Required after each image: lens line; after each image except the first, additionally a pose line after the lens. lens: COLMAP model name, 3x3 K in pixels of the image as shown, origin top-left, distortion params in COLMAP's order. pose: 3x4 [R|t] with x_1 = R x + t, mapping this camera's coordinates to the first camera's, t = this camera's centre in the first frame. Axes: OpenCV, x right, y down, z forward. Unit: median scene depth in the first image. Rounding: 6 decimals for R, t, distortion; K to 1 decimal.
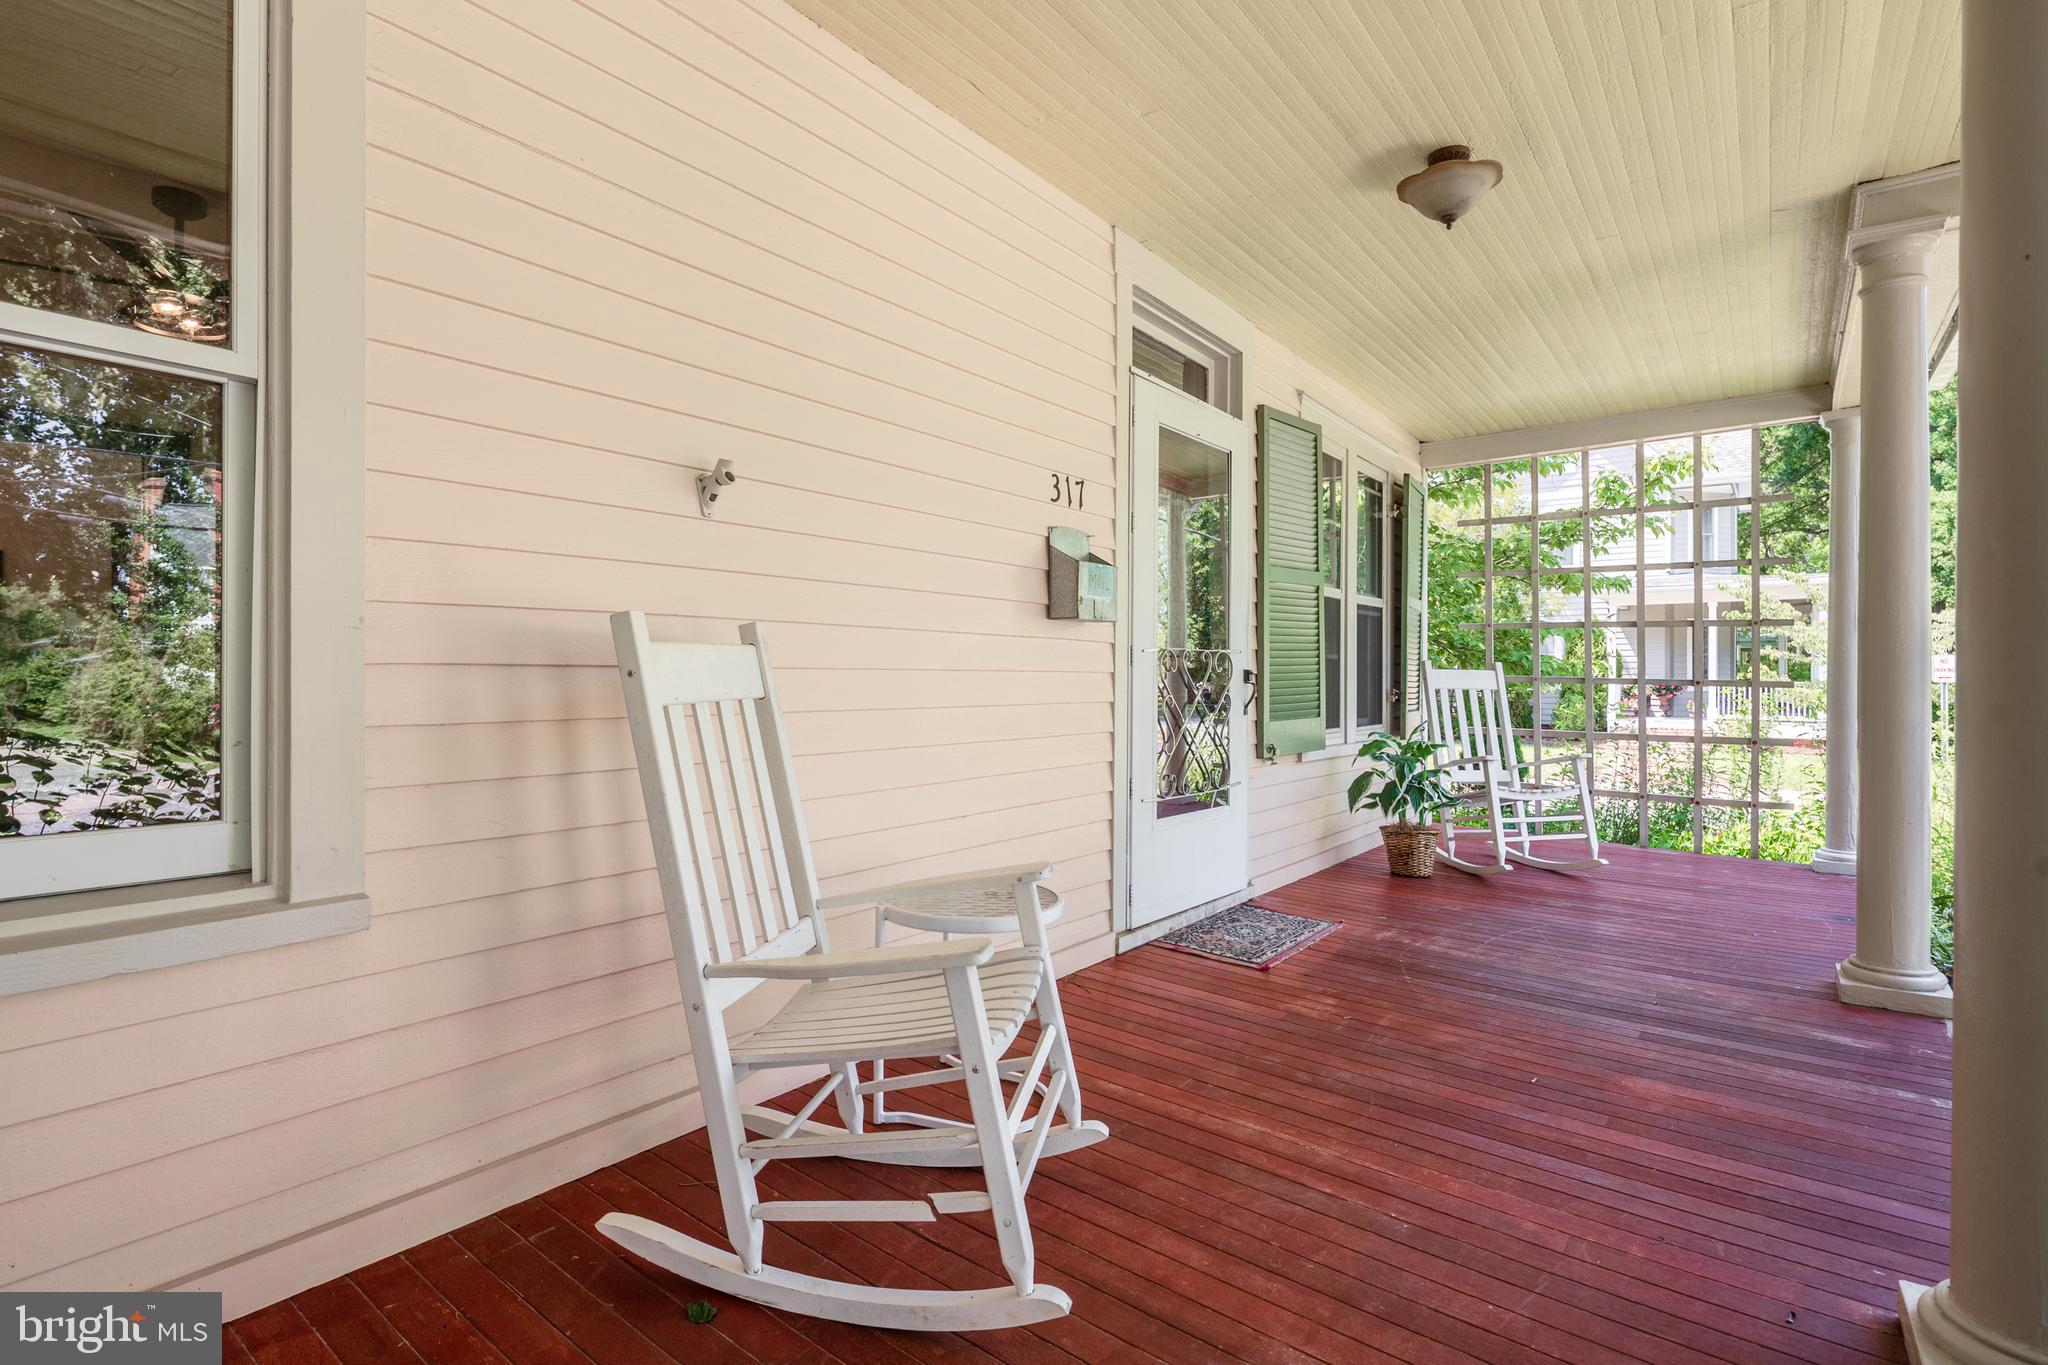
lens RADIAL K [[990.3, 0, 1020.8], [0, 990.3, 689.4], [0, 0, 1]] dist [-0.000381, -0.002828]
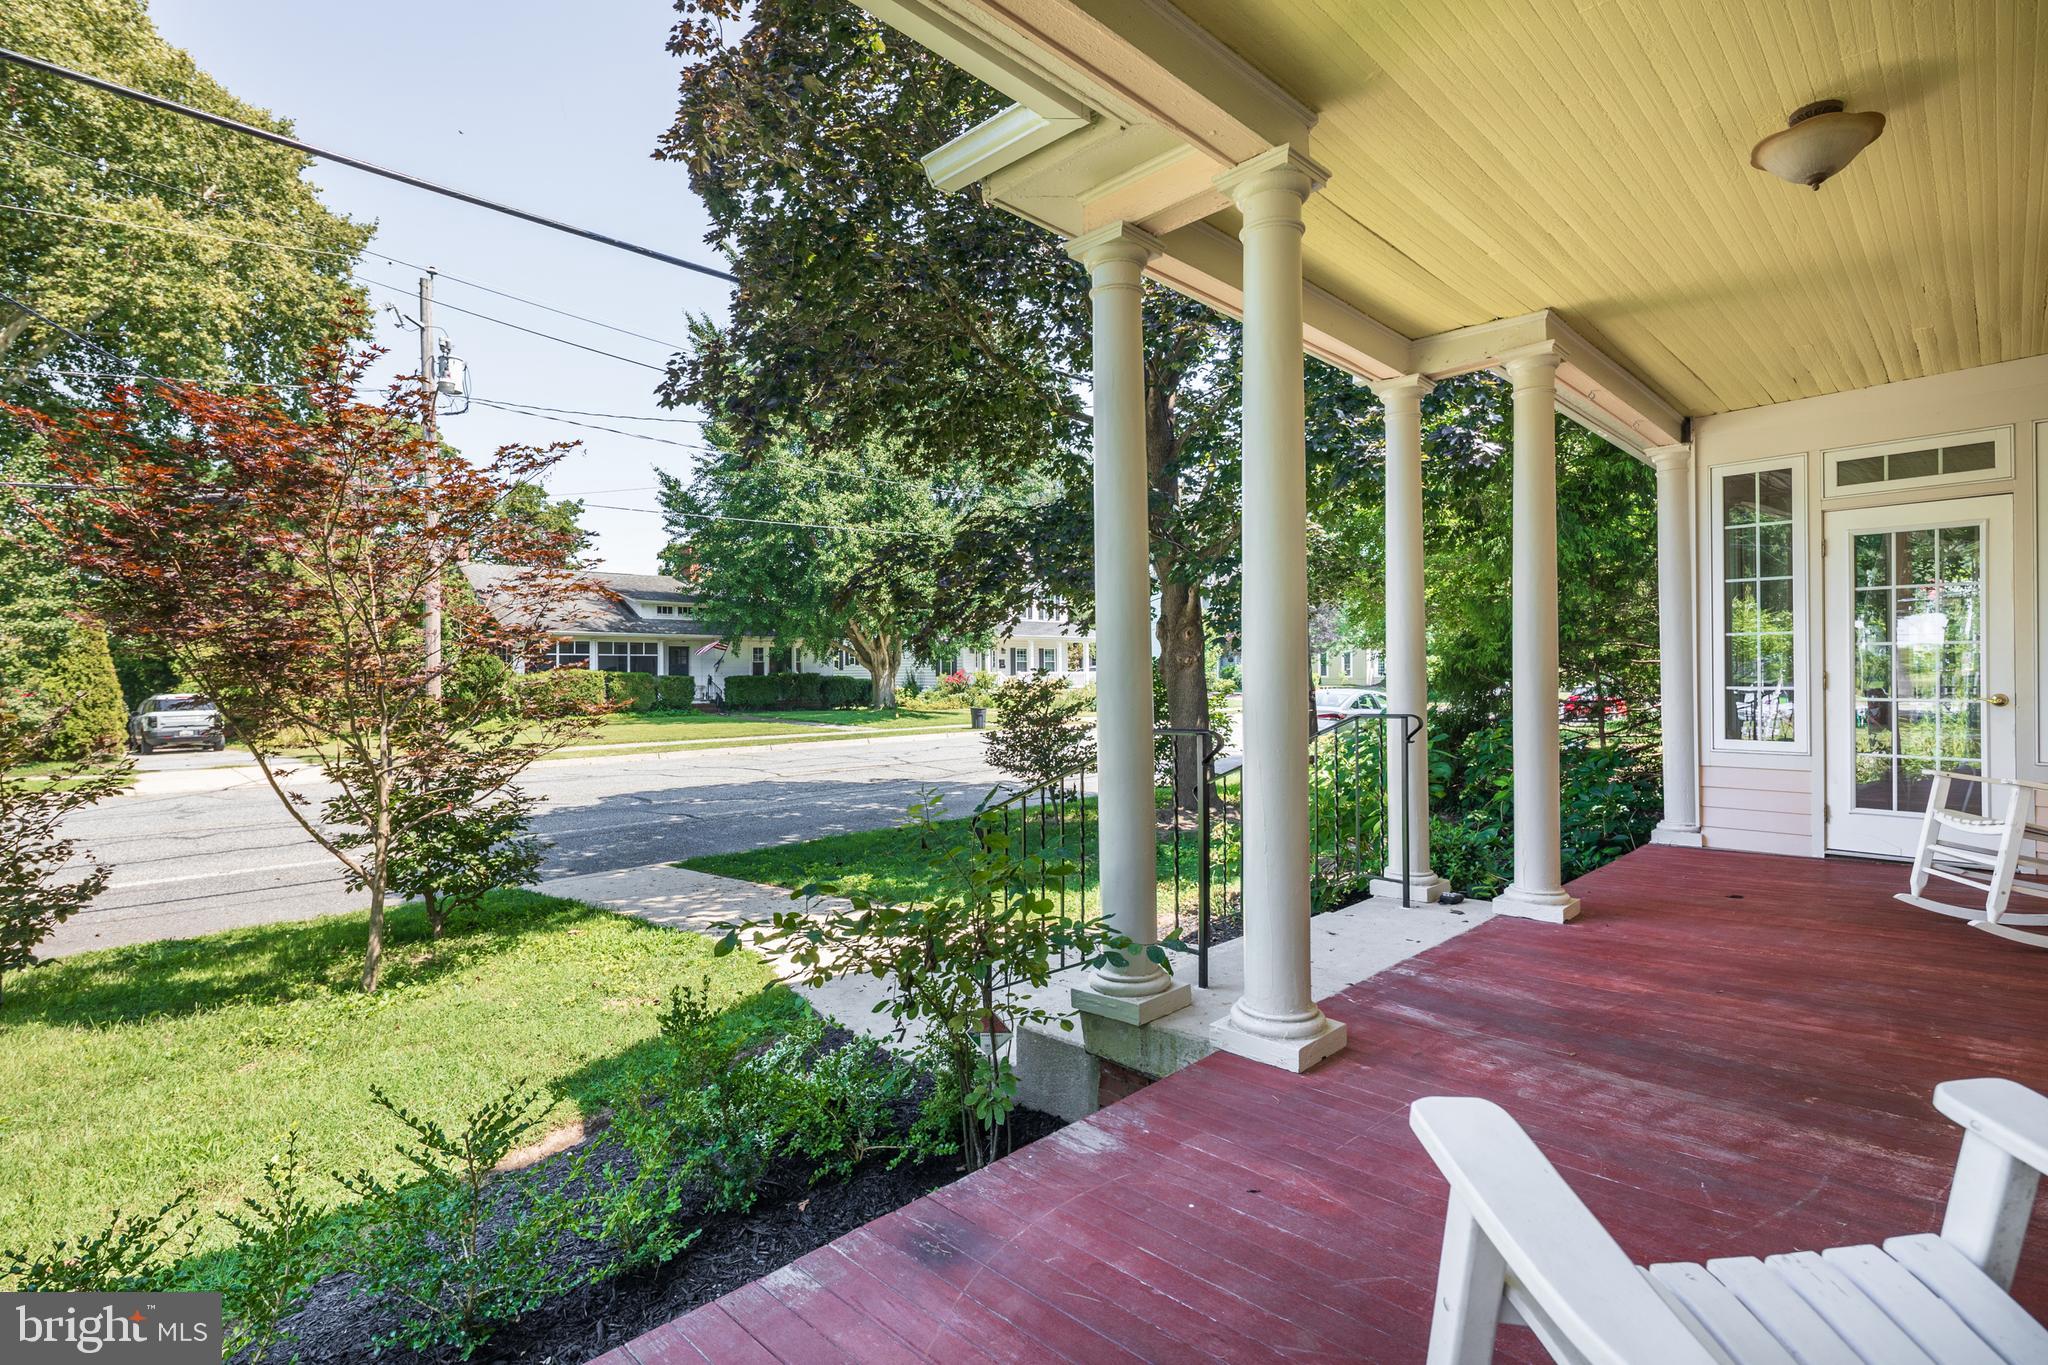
lens RADIAL K [[990.3, 0, 1007.5], [0, 990.3, 675.7], [0, 0, 1]] dist [-0.000381, -0.002828]
pose [[-0.990394, 0.004056, 0.138216, 1.220894], [0.003576, 0.999987, -0.003722, -0.016980], [-0.138230, -0.003192, -0.990395, 2.334257]]
